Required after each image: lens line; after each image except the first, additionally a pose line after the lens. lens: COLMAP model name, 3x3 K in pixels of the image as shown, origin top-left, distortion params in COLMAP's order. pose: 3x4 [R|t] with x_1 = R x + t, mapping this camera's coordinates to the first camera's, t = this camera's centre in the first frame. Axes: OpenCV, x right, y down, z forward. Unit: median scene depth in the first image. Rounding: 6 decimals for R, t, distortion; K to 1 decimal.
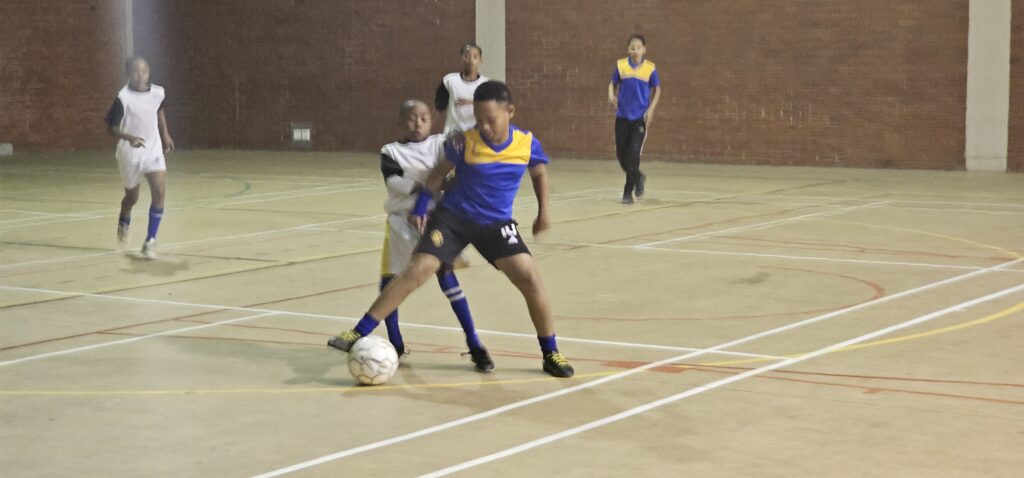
lens RADIAL K [[1975.2, 0, 520.8], [0, 1975.2, 245.0], [0, 0, 1]] dist [0.047963, 0.000000]
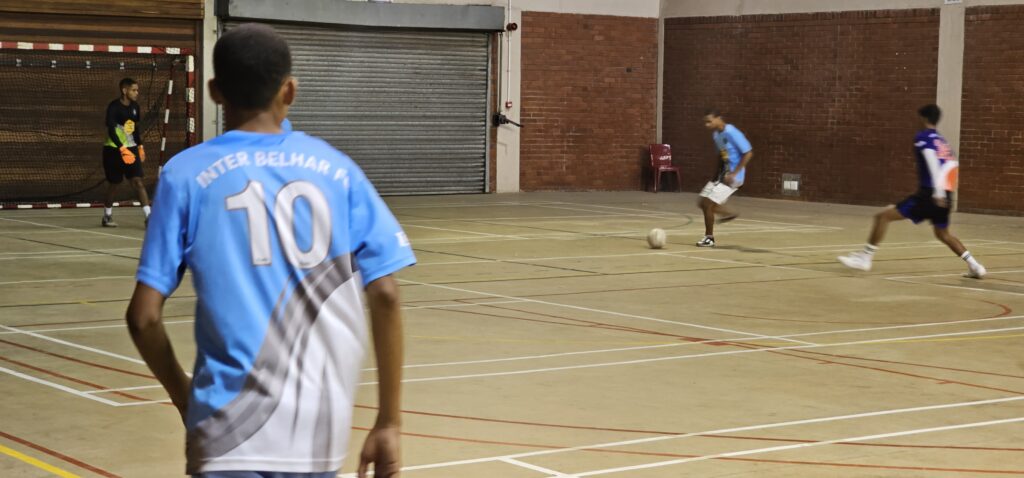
lens RADIAL K [[1975.2, 0, 520.0], [0, 1975.2, 243.7], [0, 0, 1]] dist [0.047963, 0.000000]
pose [[0.931626, 0.052137, -0.359658, 0.155369], [-0.062544, 0.997891, -0.017351, 0.006900], [0.357995, 0.038659, 0.932923, -0.105420]]
